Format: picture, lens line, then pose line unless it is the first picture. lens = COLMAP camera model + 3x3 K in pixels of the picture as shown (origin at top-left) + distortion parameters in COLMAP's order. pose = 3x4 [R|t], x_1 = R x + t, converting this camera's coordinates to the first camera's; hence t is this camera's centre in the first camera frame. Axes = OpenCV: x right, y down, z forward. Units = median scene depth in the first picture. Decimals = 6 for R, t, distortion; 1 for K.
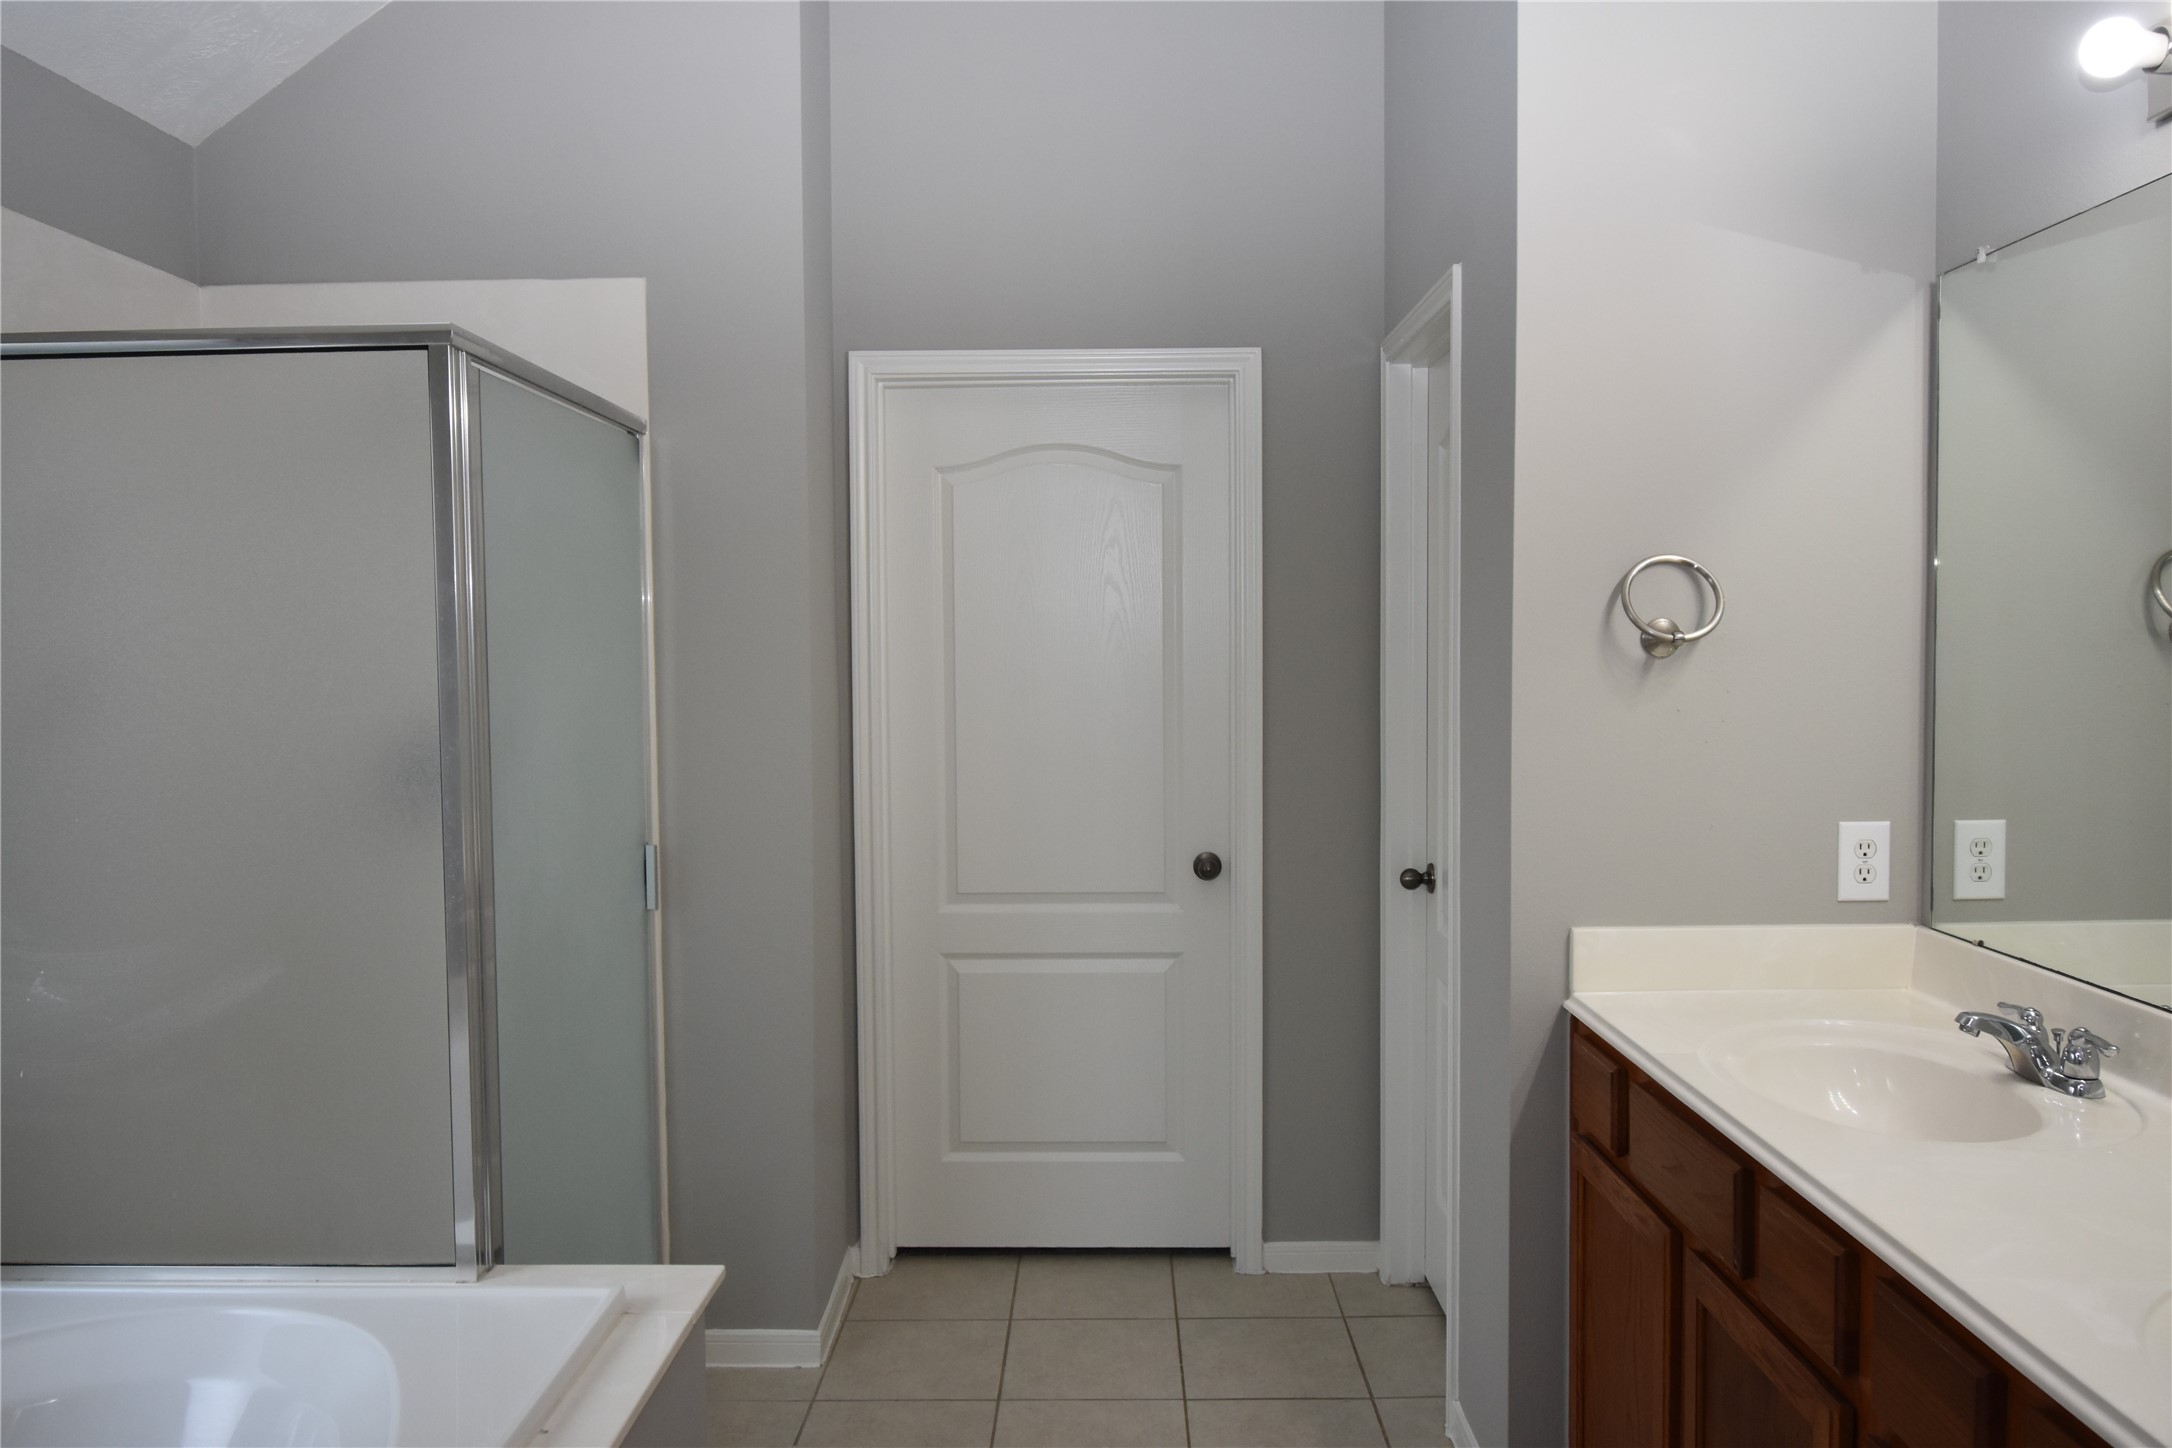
lens RADIAL K [[1548.9, 0, 1087.6], [0, 1548.9, 718.6], [0, 0, 1]] dist [0.009572, -0.030355]
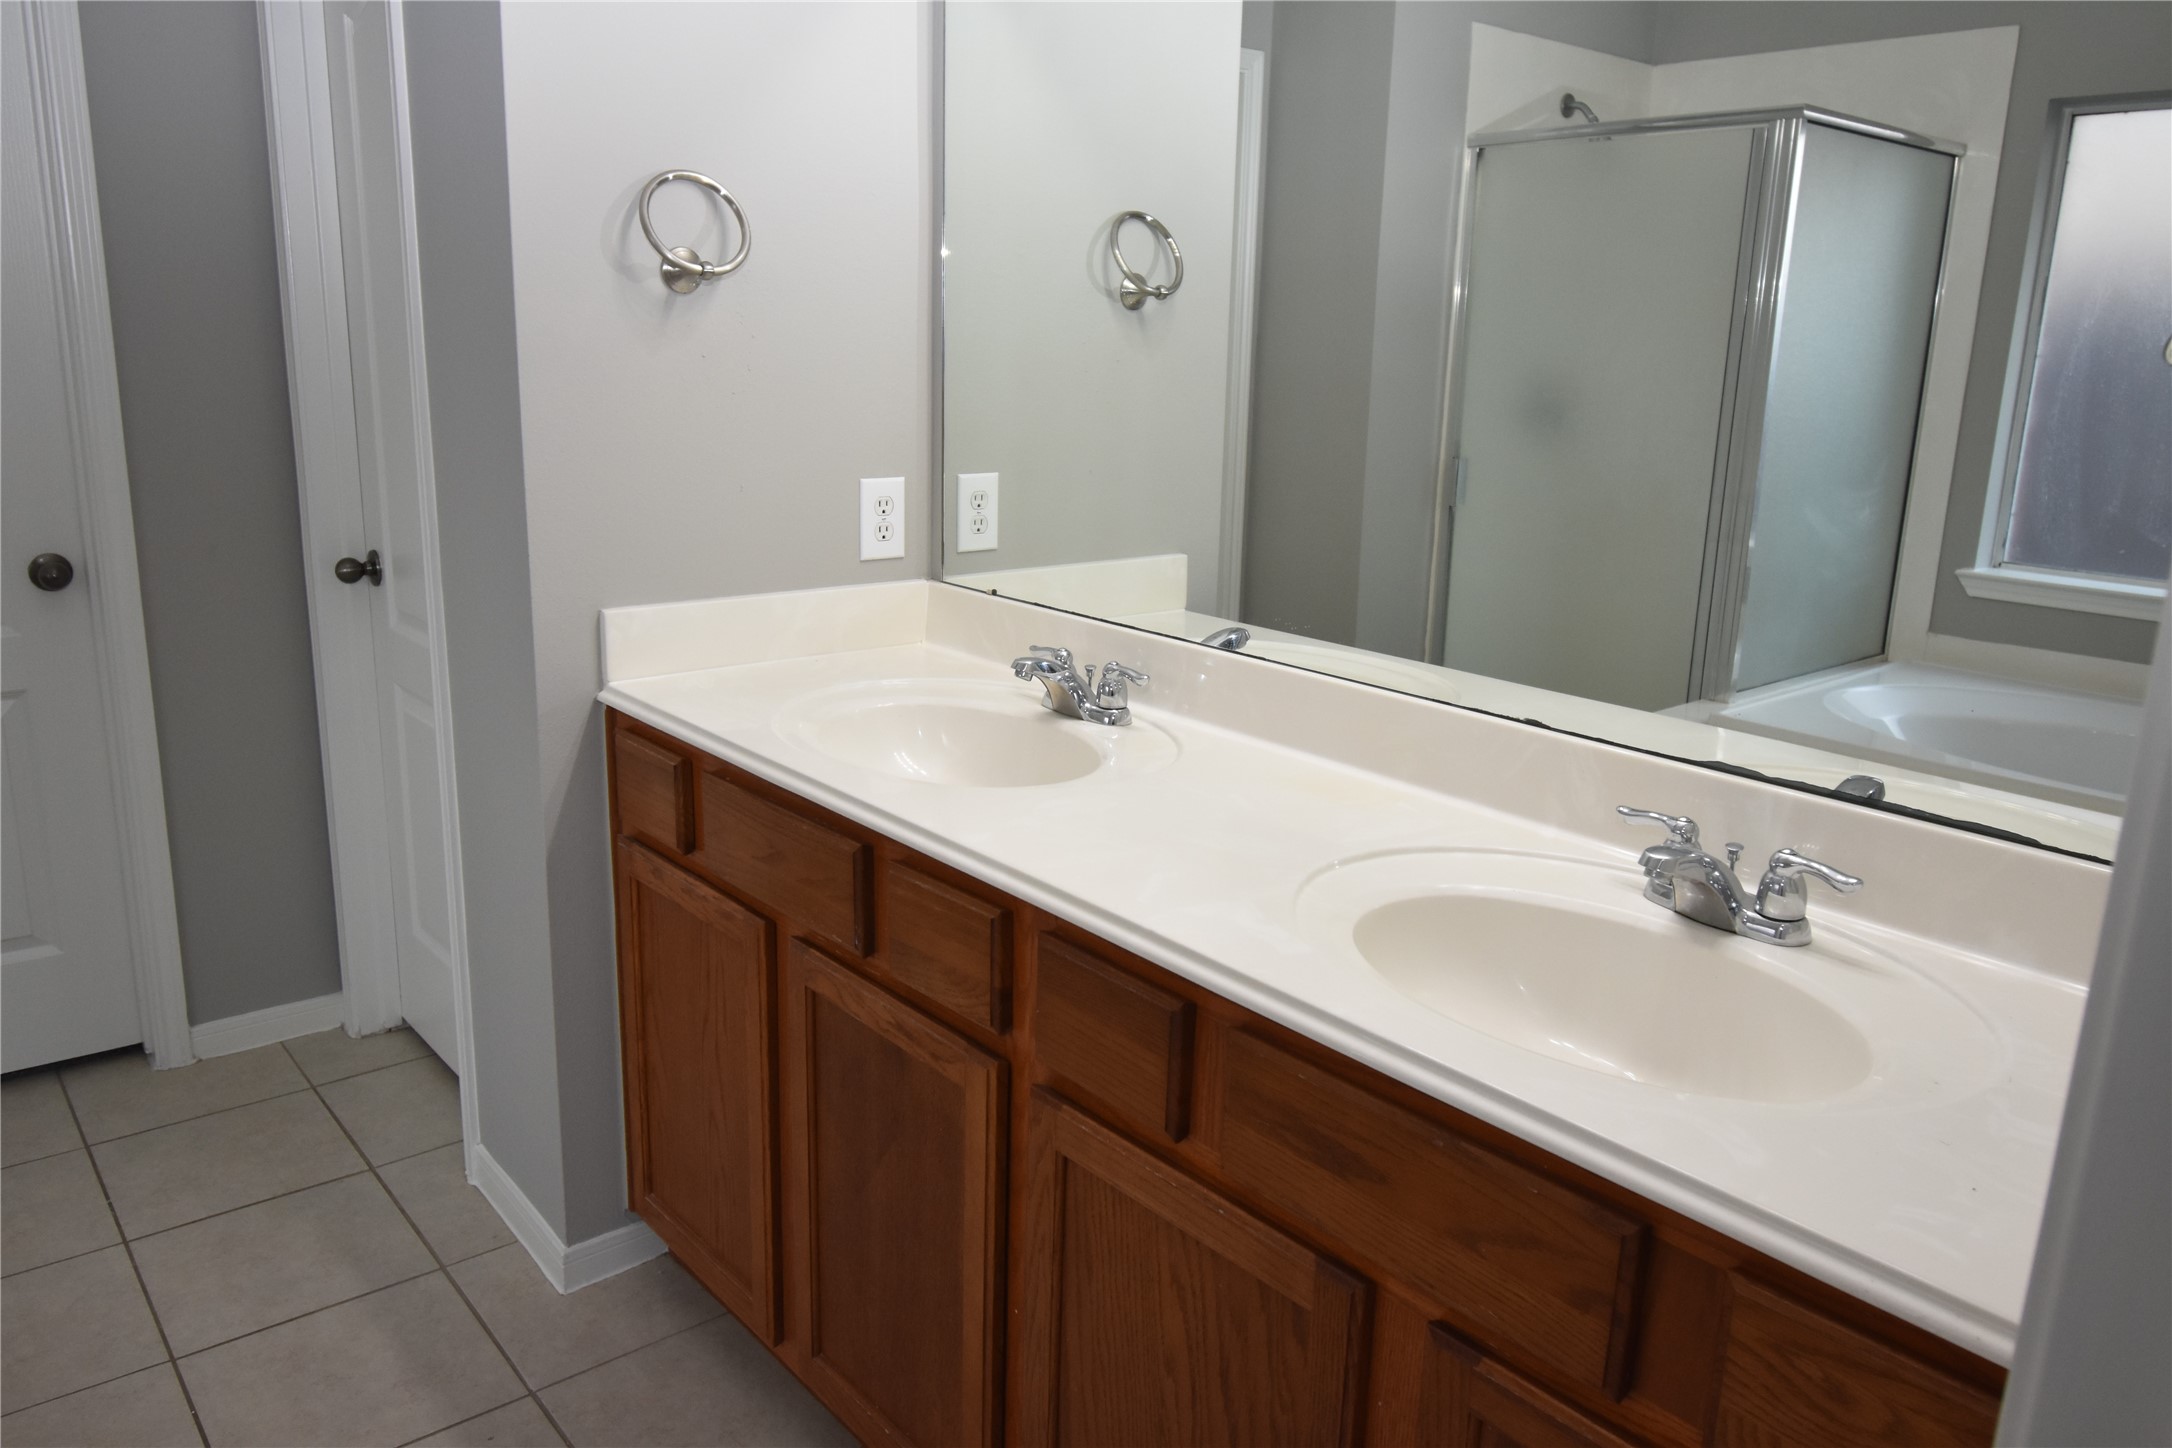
lens RADIAL K [[1548.9, 0, 1087.6], [0, 1548.9, 718.6], [0, 0, 1]] dist [0.009572, -0.030355]
pose [[0.756786, -0.125246, 0.641552, -0.048779], [-0.006000, 0.980100, 0.198416, 0.020746], [-0.653636, -0.154007, 0.740974, 0.168149]]
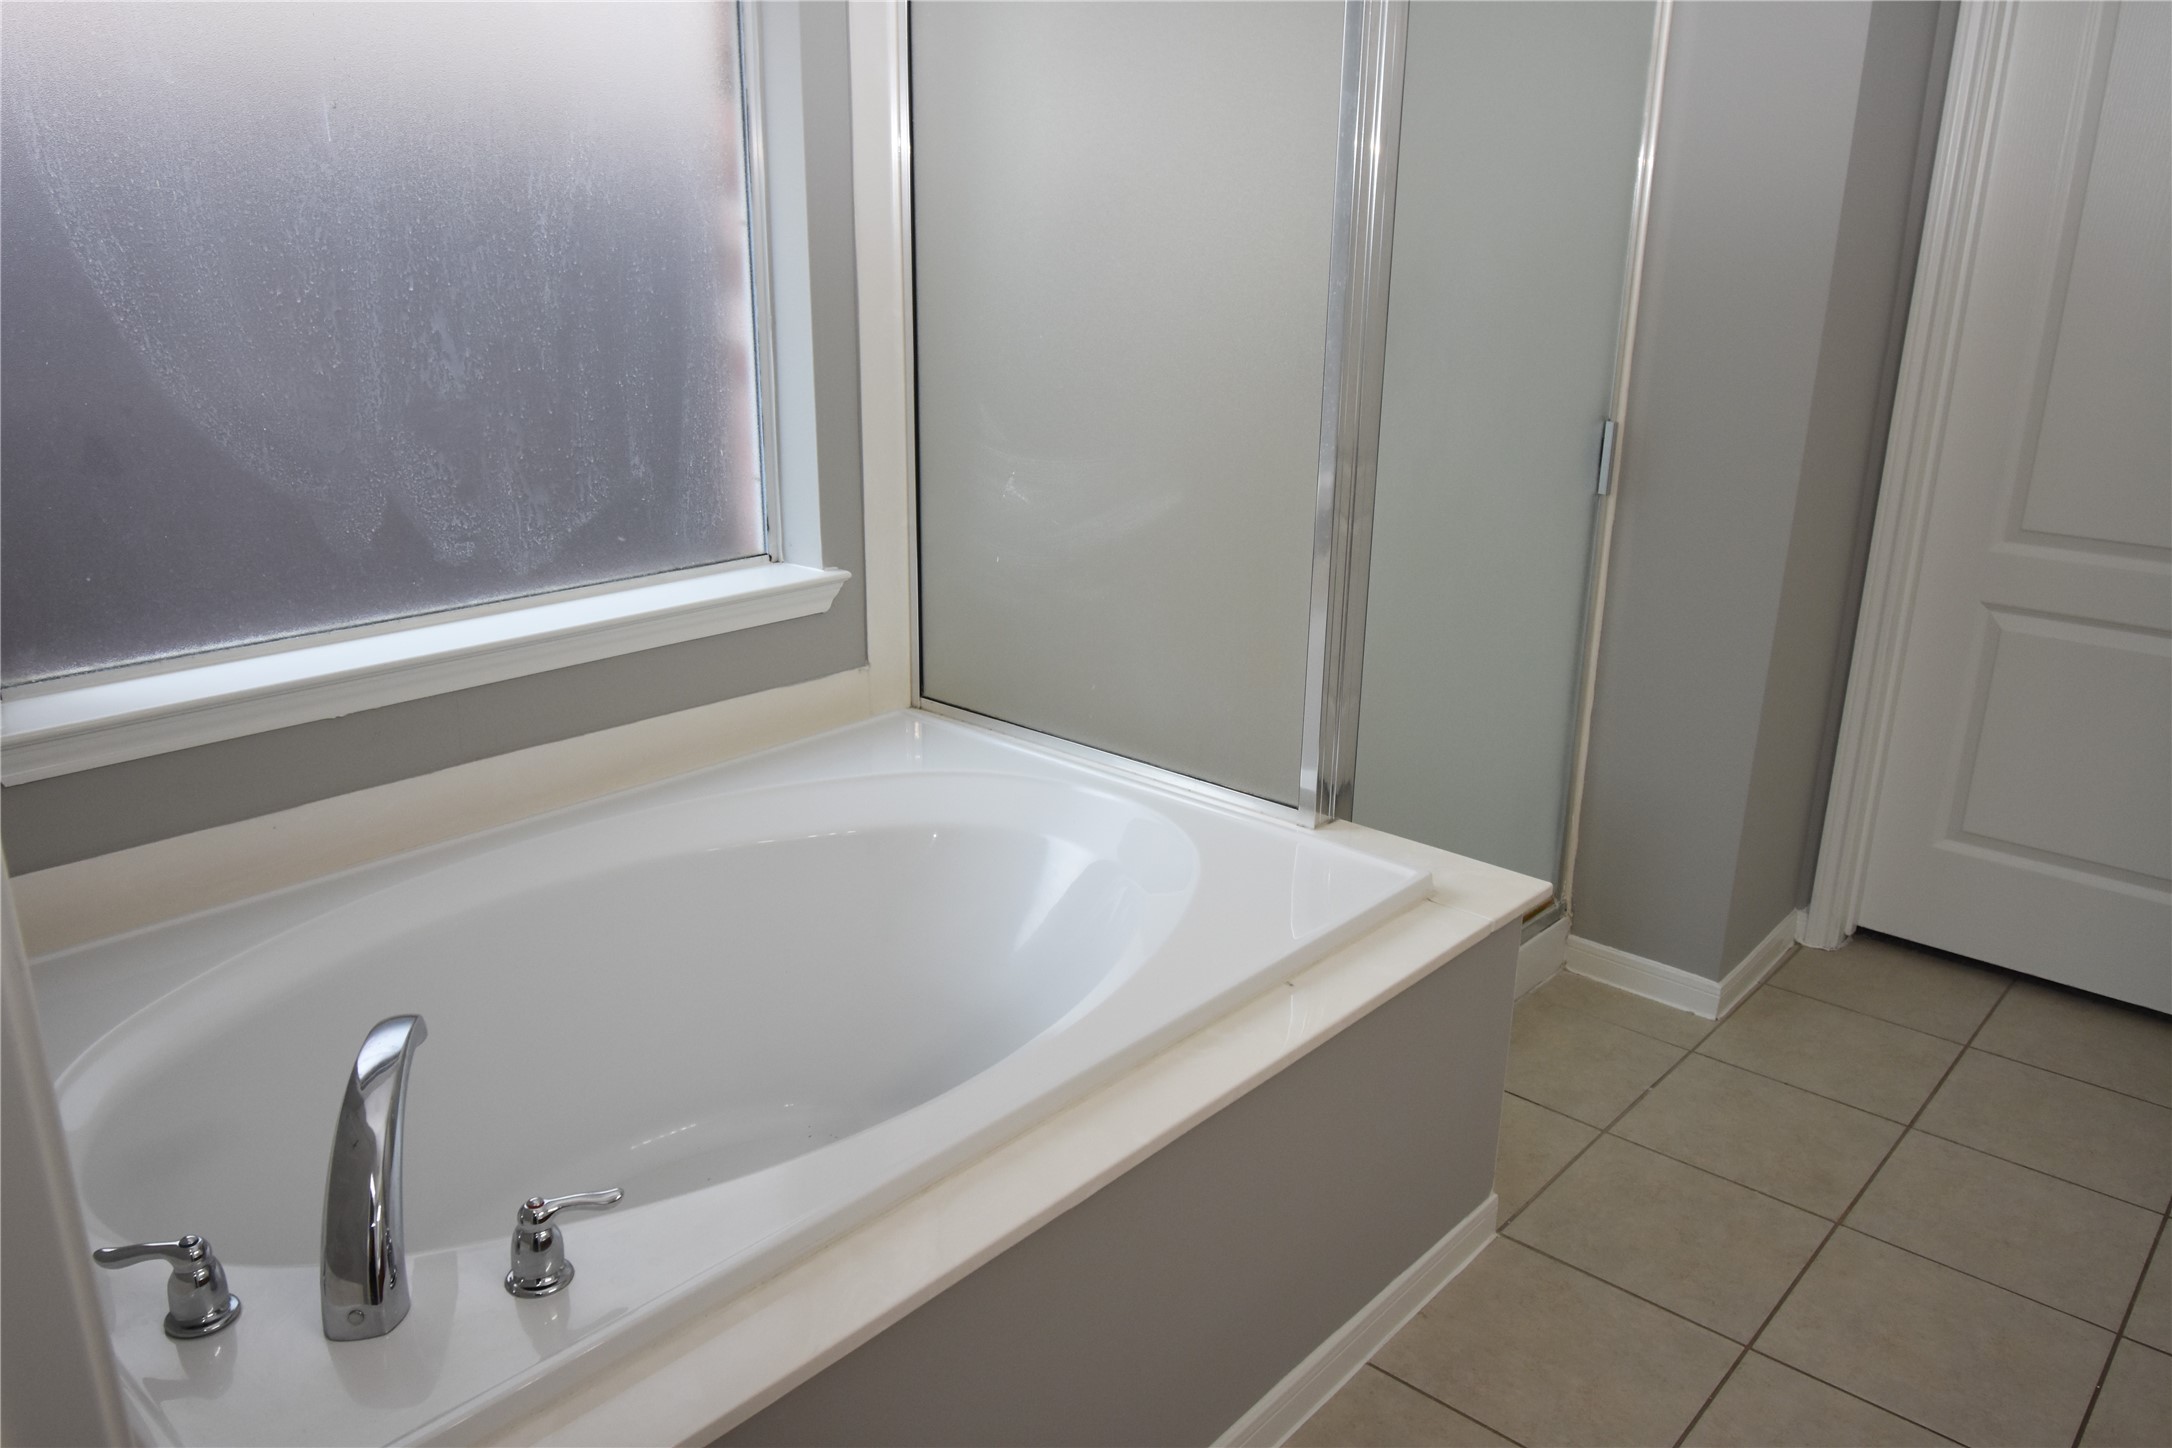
lens RADIAL K [[1548.9, 0, 1087.6], [0, 1548.9, 718.6], [0, 0, 1]] dist [0.009572, -0.030355]
pose [[0.750456, 0.218195, -0.623865, 0.105962], [-0.049699, 0.959890, 0.275936, 0.018949], [0.659049, -0.176072, 0.731199, 0.158439]]
